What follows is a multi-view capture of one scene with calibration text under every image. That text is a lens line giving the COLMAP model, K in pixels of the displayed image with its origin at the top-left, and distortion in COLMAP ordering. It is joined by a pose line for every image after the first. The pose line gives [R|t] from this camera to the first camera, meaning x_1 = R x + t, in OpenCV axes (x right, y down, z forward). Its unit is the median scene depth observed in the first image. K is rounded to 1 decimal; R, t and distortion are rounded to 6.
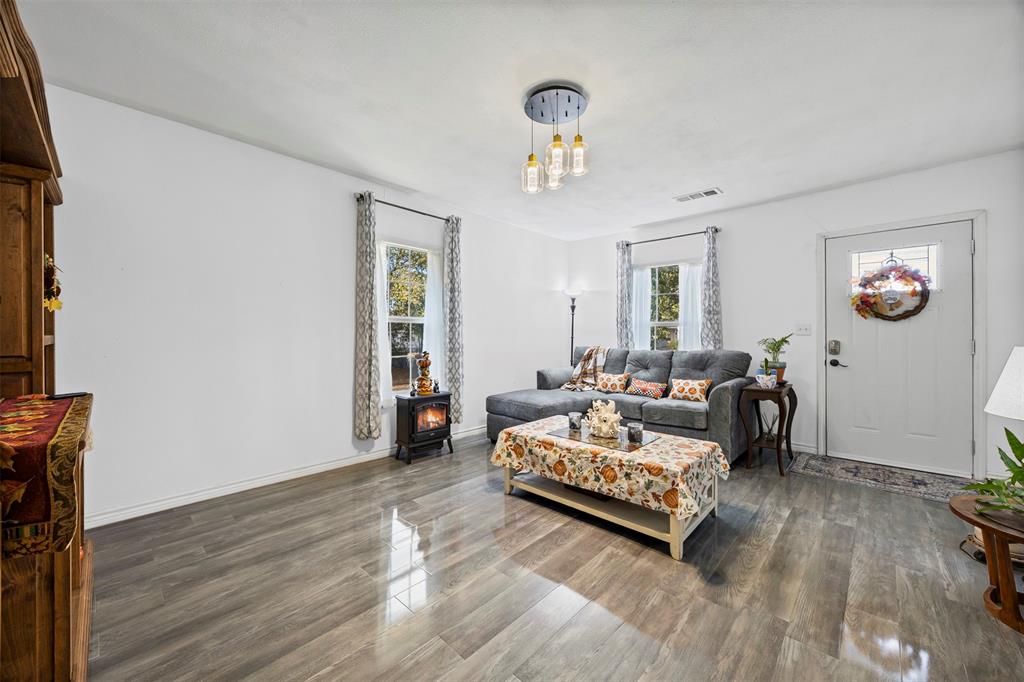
lens RADIAL K [[393.2, 0, 505.8], [0, 393.2, 327.5], [0, 0, 1]] dist [-0.001260, -0.000267]
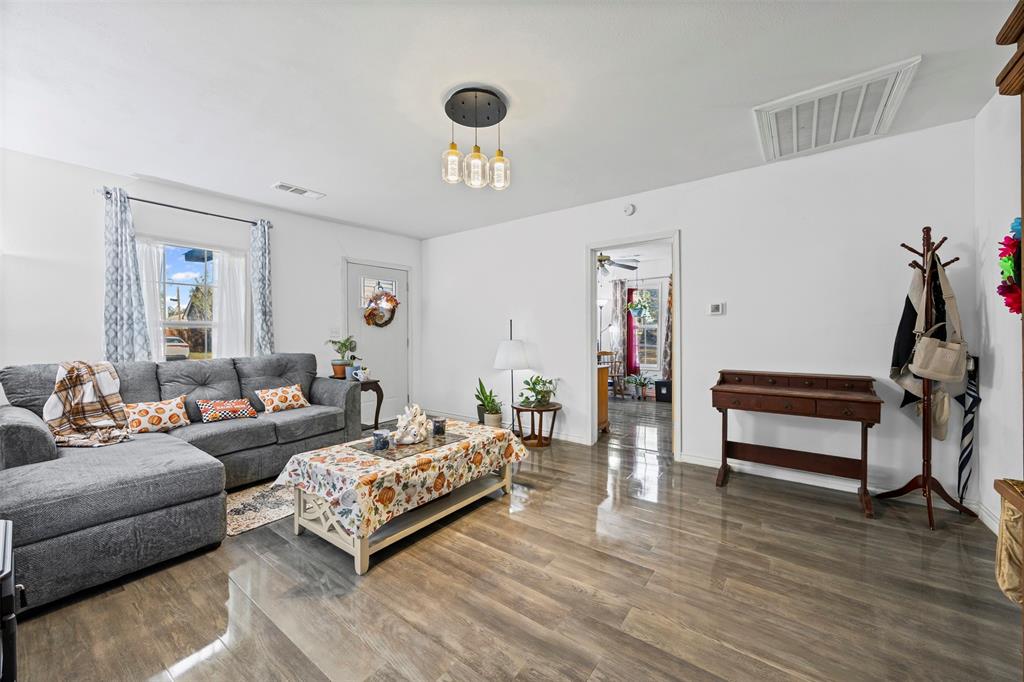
lens RADIAL K [[393.2, 0, 508.9], [0, 393.2, 335.7], [0, 0, 1]] dist [-0.000192, -0.000070]
pose [[-0.121738, -0.005527, 0.992547, -0.786016], [-0.008810, 0.999951, 0.004488, 0.007658], [-0.992523, -0.008198, -0.121780, 0.937293]]
